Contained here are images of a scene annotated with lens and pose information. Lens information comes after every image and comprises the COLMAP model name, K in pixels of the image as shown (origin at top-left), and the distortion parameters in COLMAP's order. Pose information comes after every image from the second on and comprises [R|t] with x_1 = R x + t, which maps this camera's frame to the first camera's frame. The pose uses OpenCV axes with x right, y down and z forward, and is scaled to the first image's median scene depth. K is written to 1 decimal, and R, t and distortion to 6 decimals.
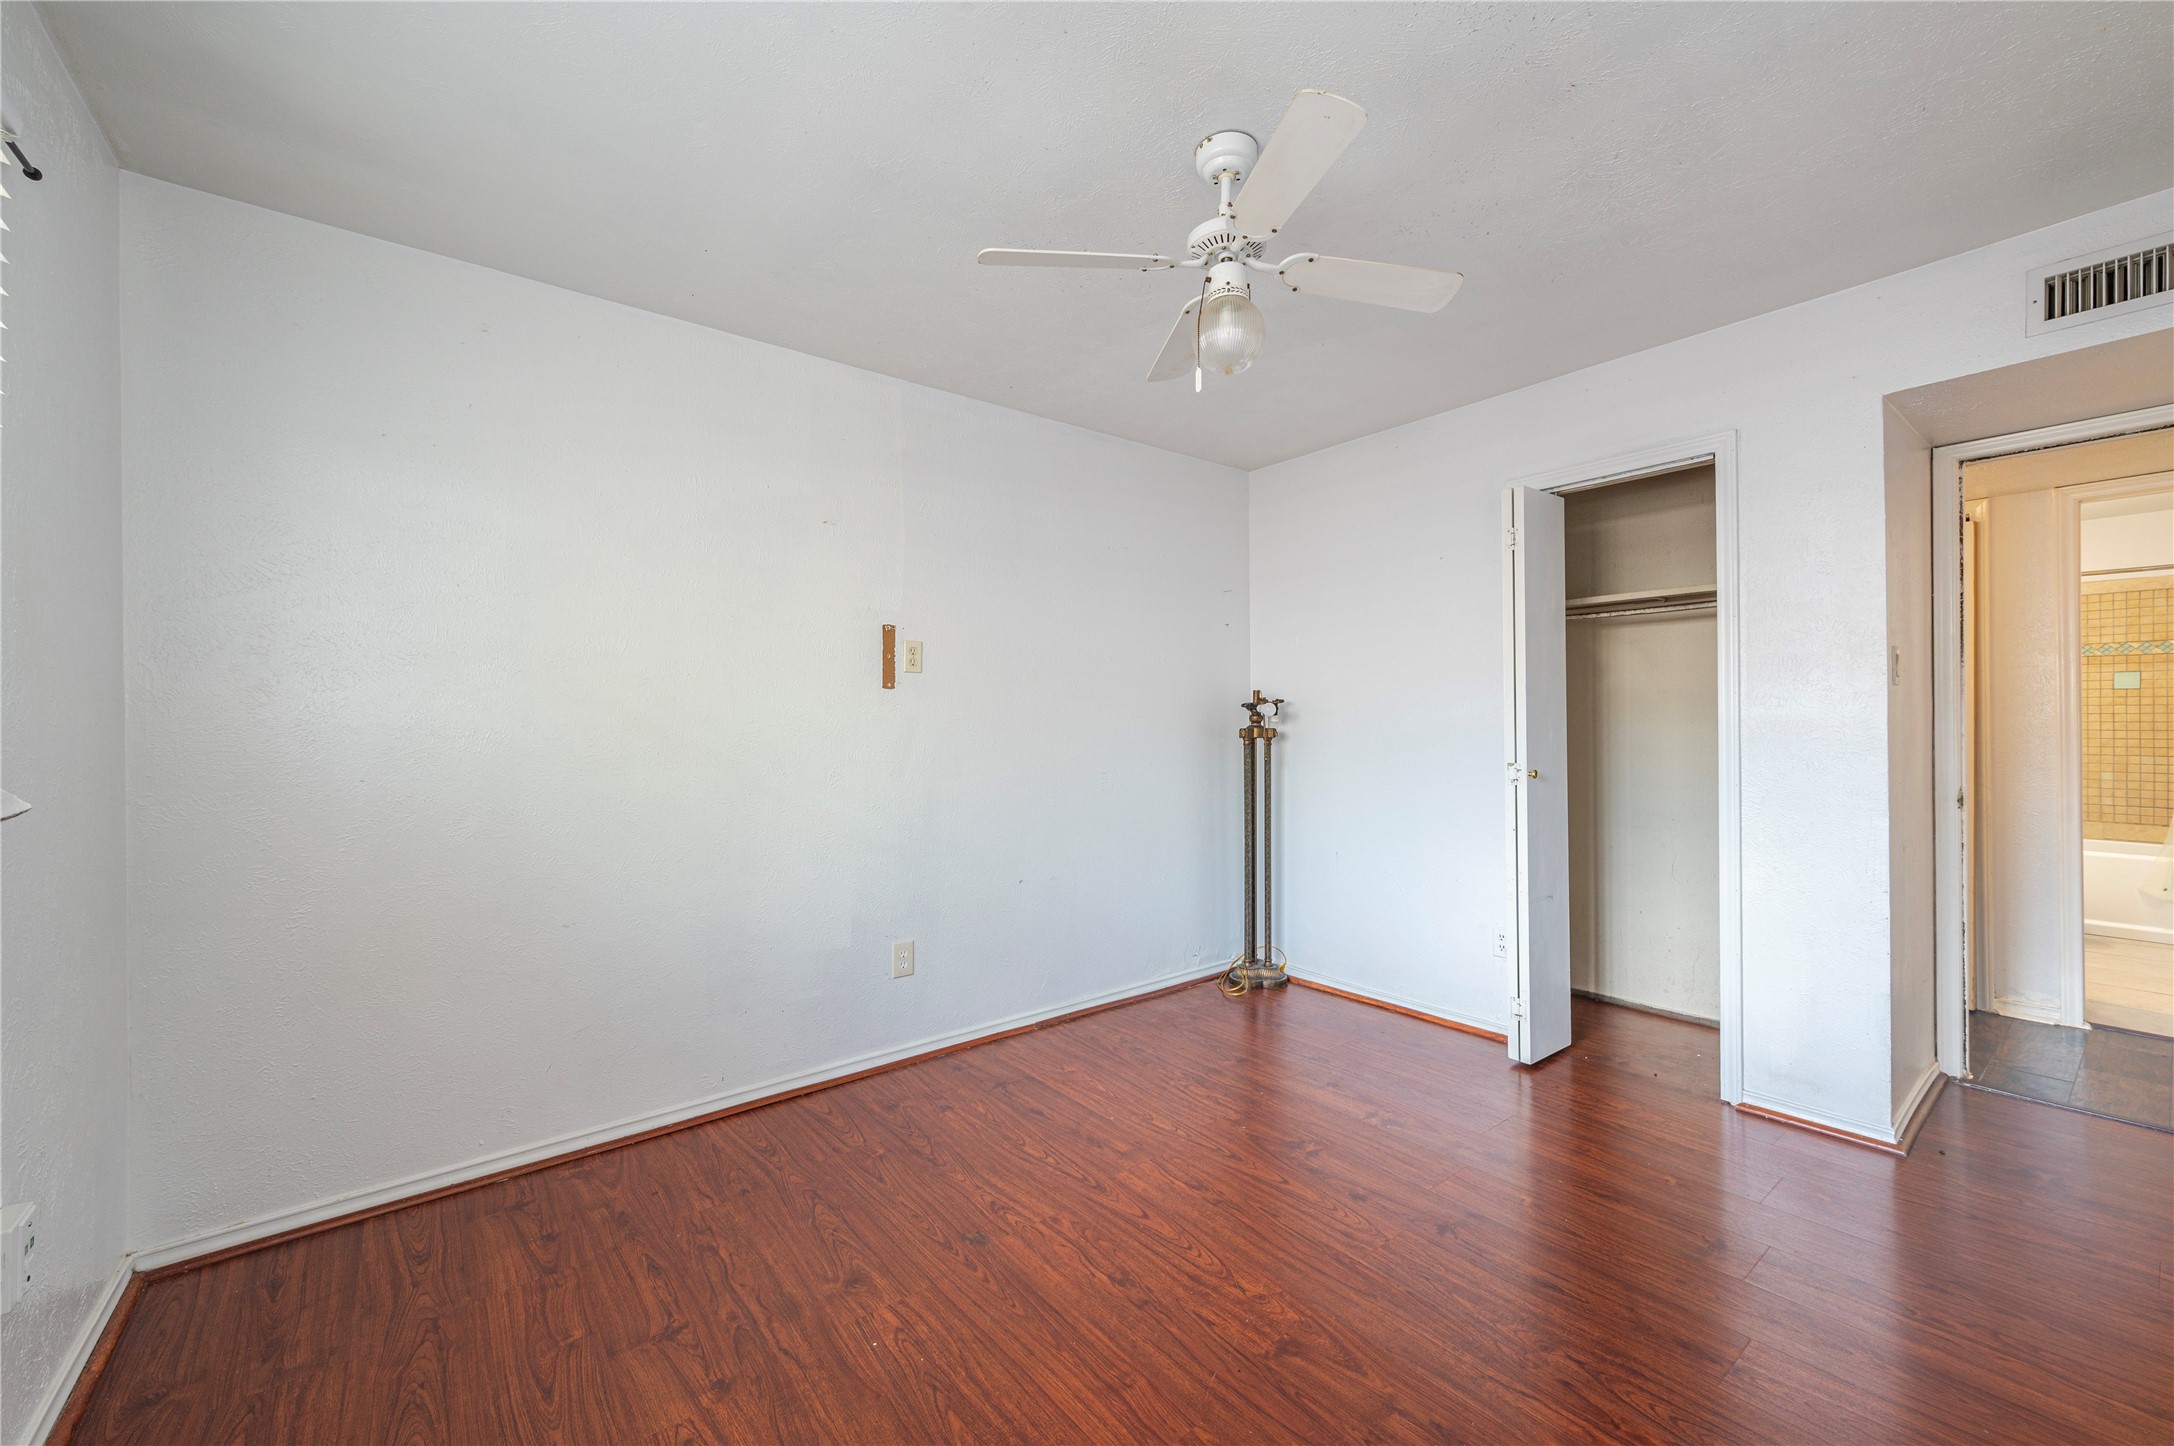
lens RADIAL K [[856.9, 0, 1087.0], [0, 856.9, 723.0], [0, 0, 1]] dist [0.003164, 0.000516]
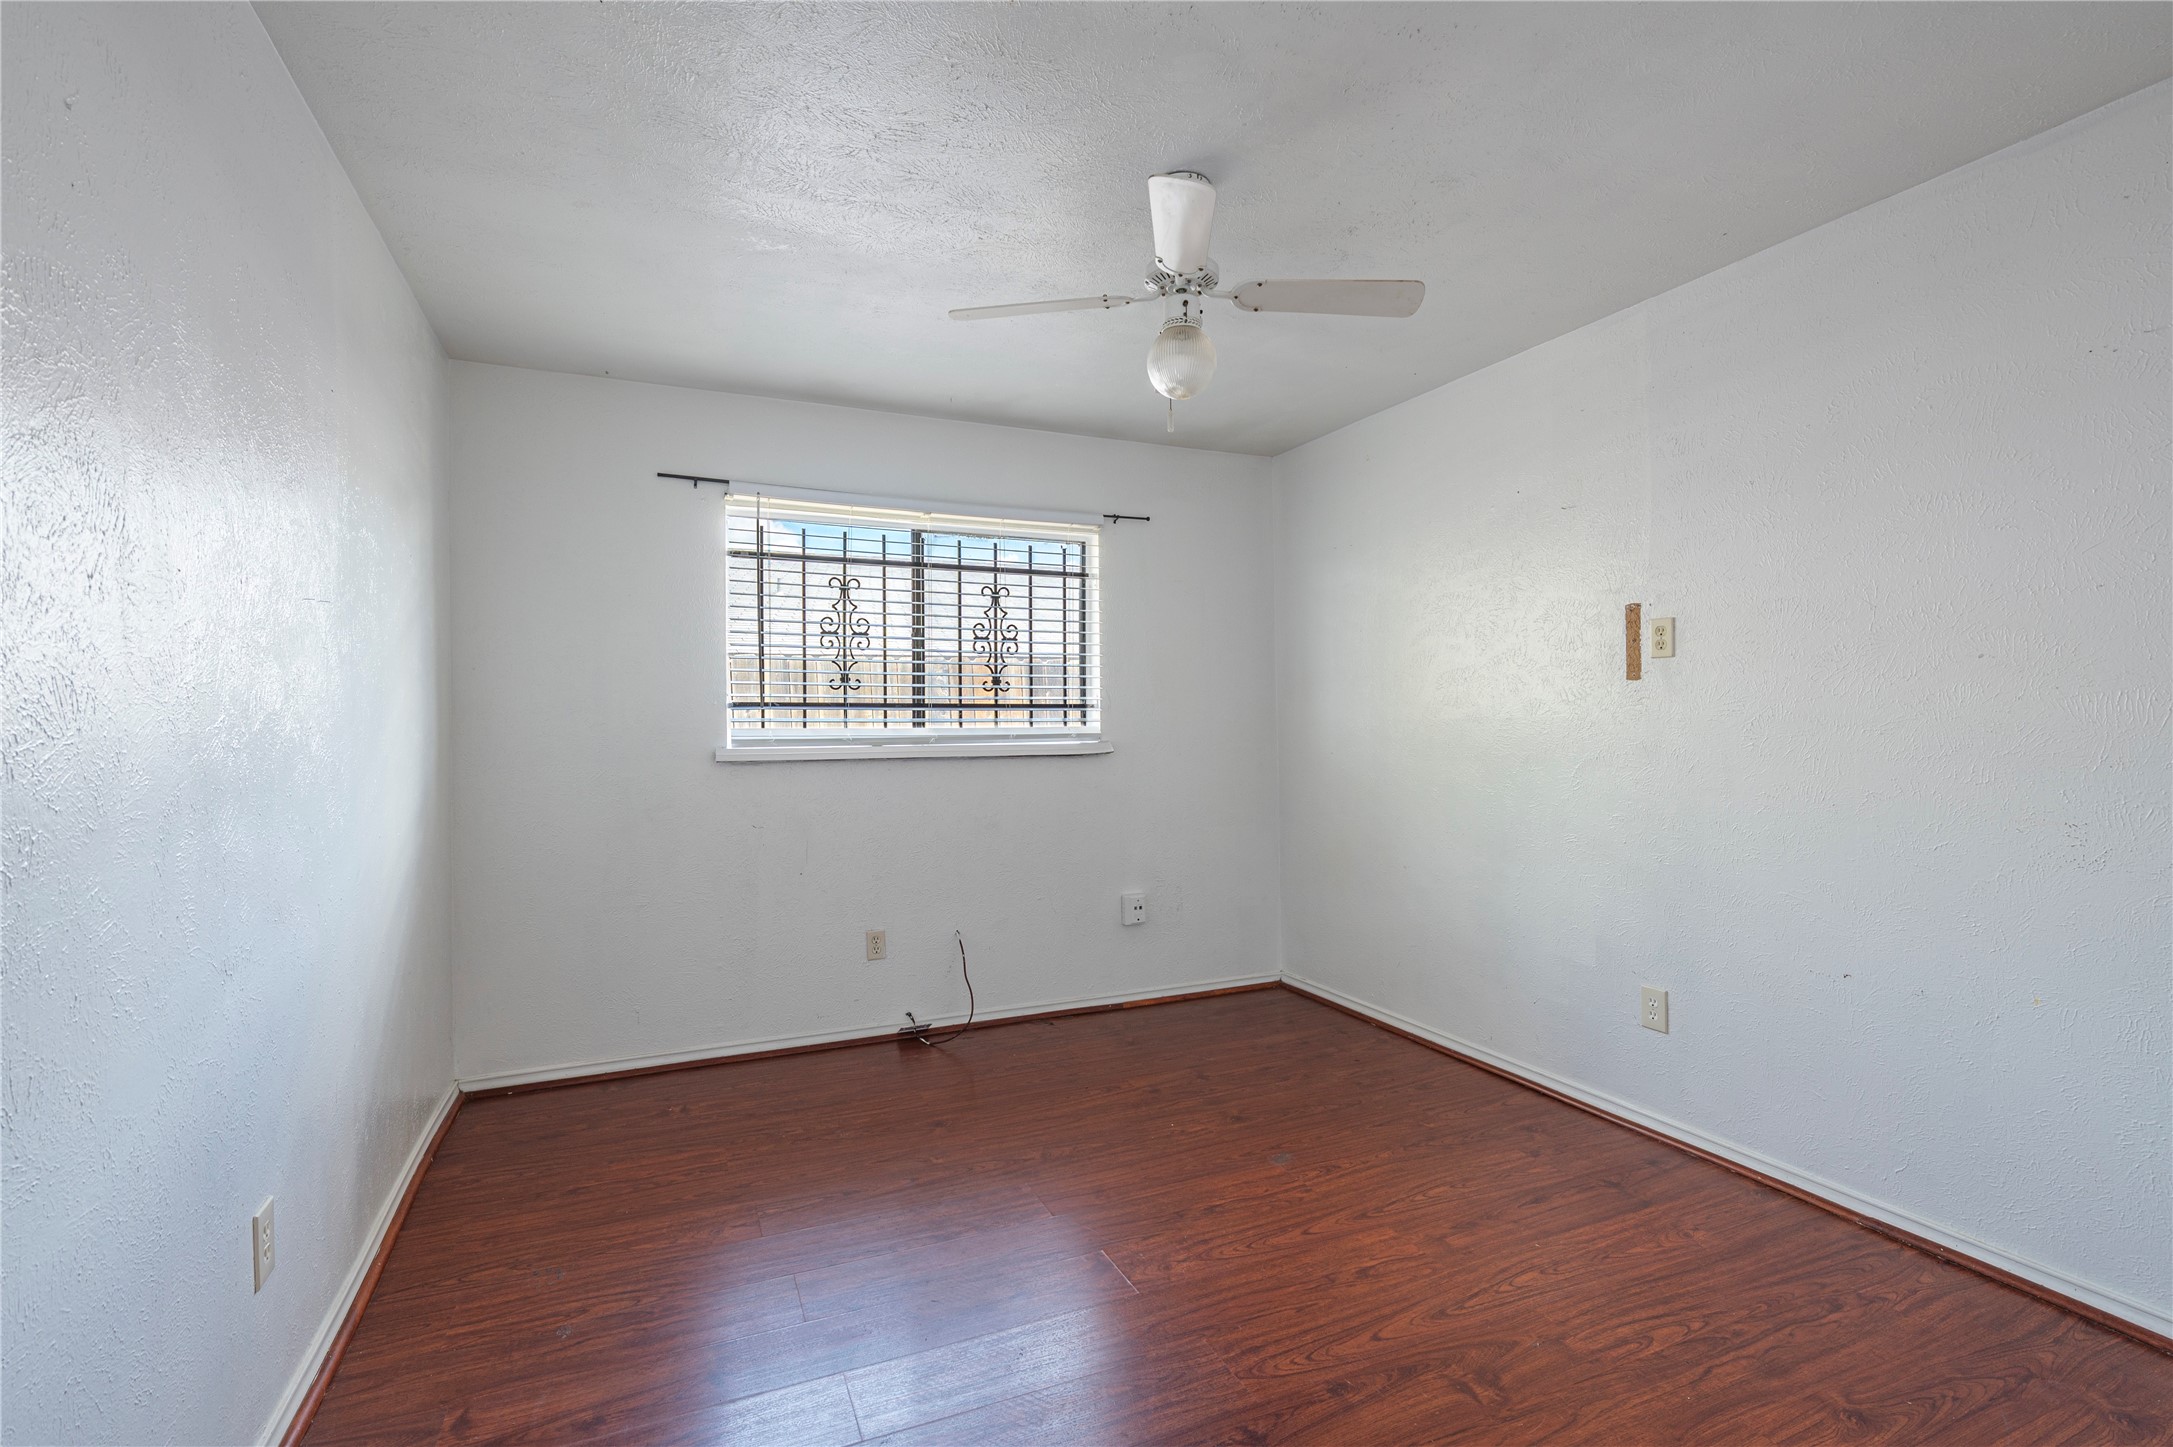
lens RADIAL K [[964.5, 0, 1086.5], [0, 964.5, 723.5], [0, 0, 1]] dist [-0.001603, -0.000288]
pose [[-0.240667, 0.015154, -0.970490, 1.057634], [0.009800, 0.999865, 0.013182, -0.019059], [0.970558, -0.006339, -0.240783, 0.916090]]
